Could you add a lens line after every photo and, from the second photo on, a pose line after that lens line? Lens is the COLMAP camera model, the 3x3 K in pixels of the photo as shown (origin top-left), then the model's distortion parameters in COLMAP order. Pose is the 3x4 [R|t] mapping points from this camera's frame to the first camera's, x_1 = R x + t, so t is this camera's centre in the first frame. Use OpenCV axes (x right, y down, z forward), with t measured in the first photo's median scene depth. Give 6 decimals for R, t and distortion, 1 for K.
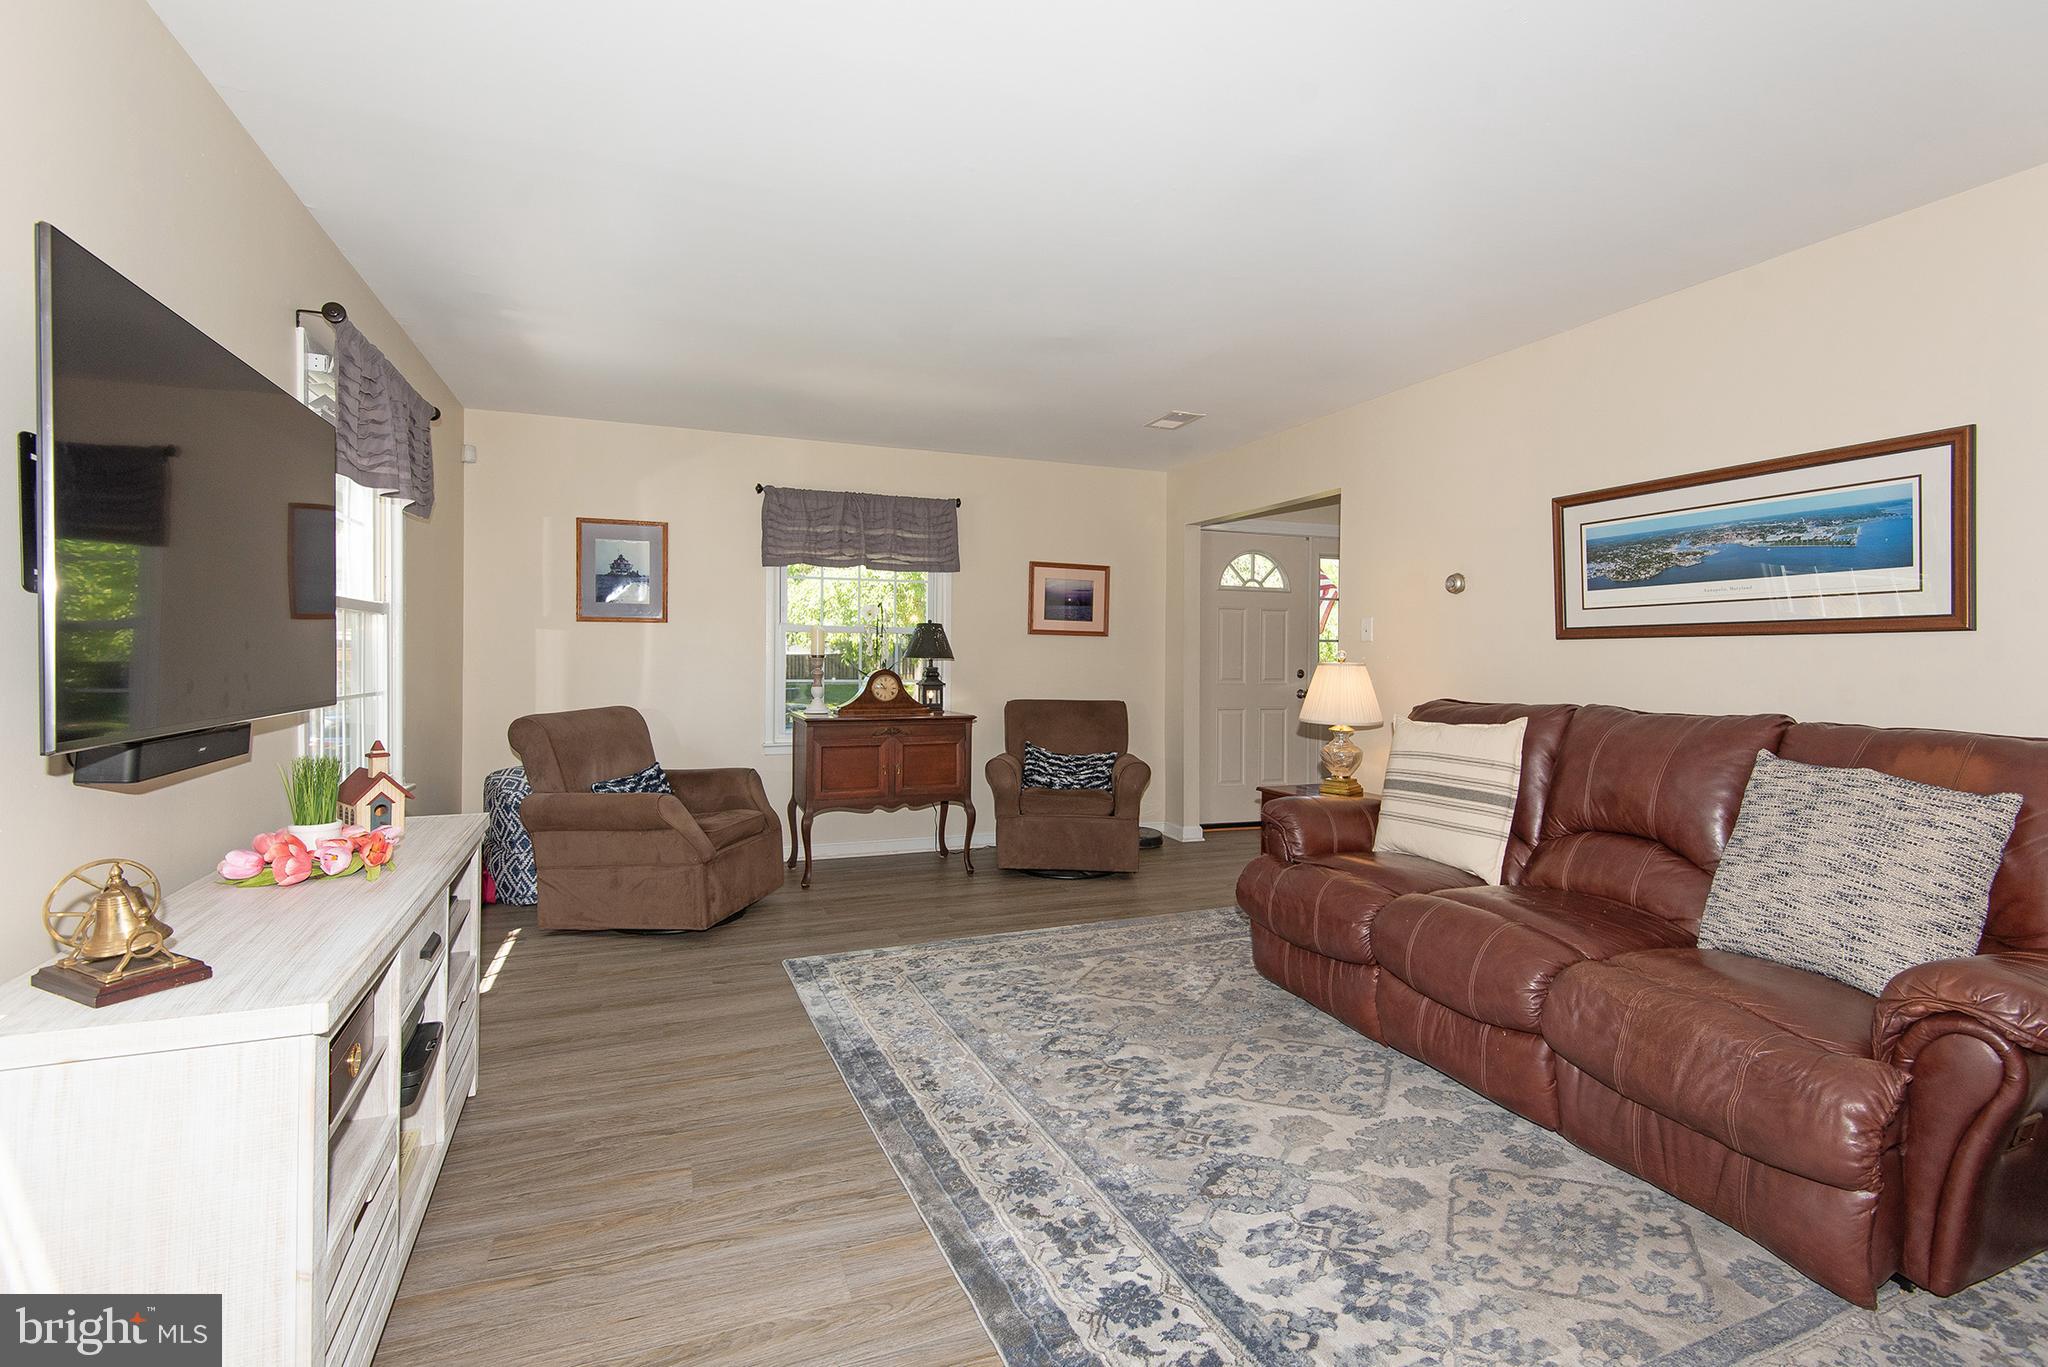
lens RADIAL K [[1005.5, 0, 1024.0], [0, 1005.5, 683.5], [0, 0, 1]] dist [0.003096, 0.020457]
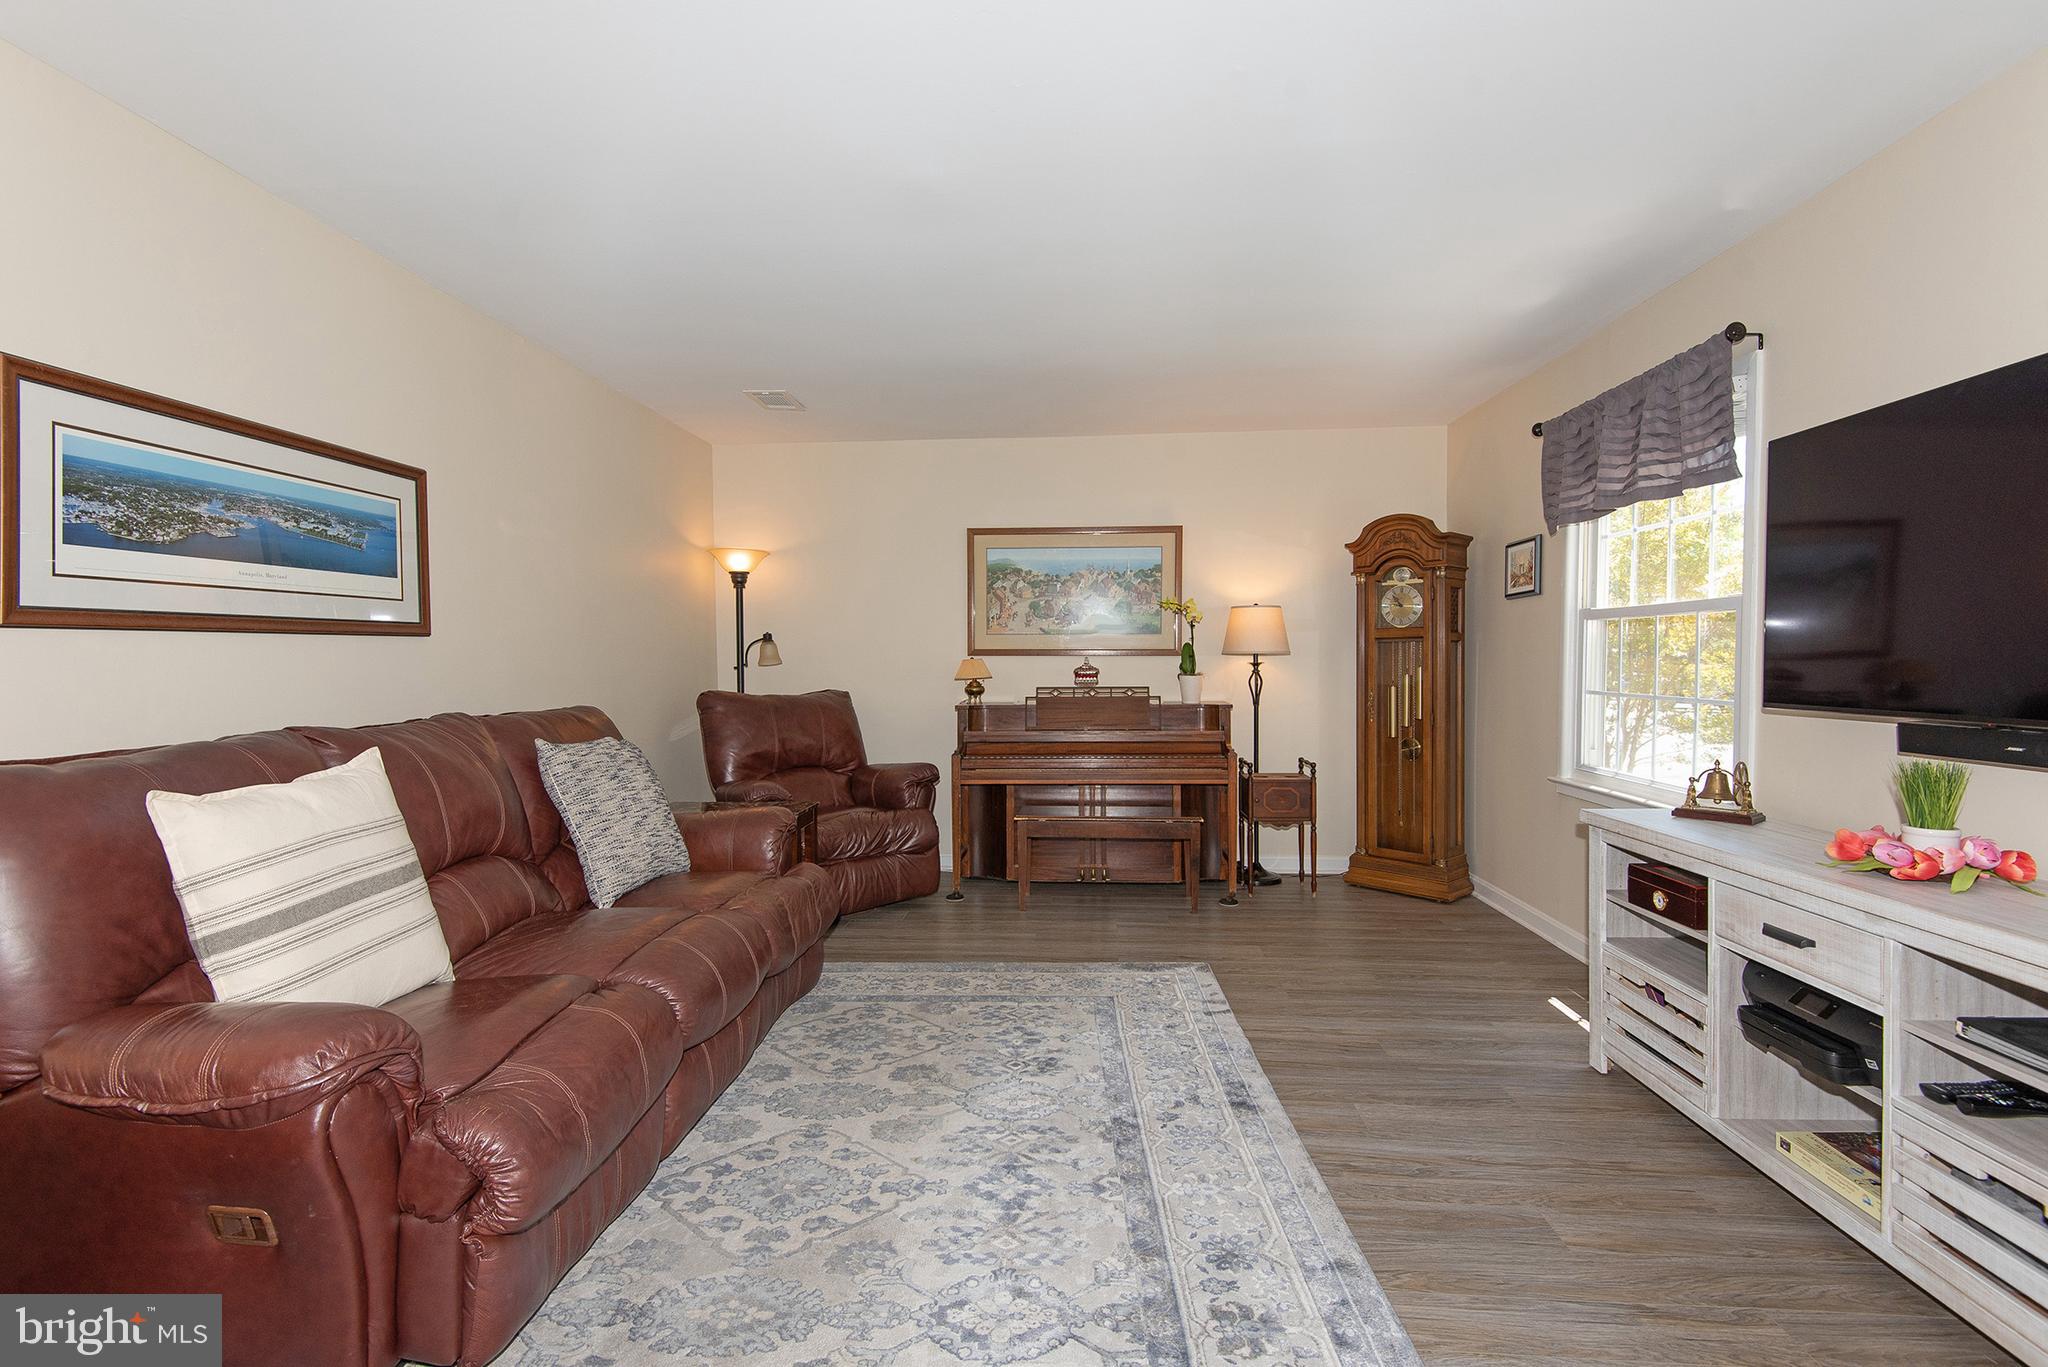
lens RADIAL K [[1005.5, 0, 1024.0], [0, 1005.5, 683.5], [0, 0, 1]] dist [0.003096, 0.020457]
pose [[-0.916295, -0.009965, 0.400379, -0.196252], [0.014117, 0.998266, 0.057153, -0.046399], [-0.400254, 0.058021, -0.914565, 1.563062]]
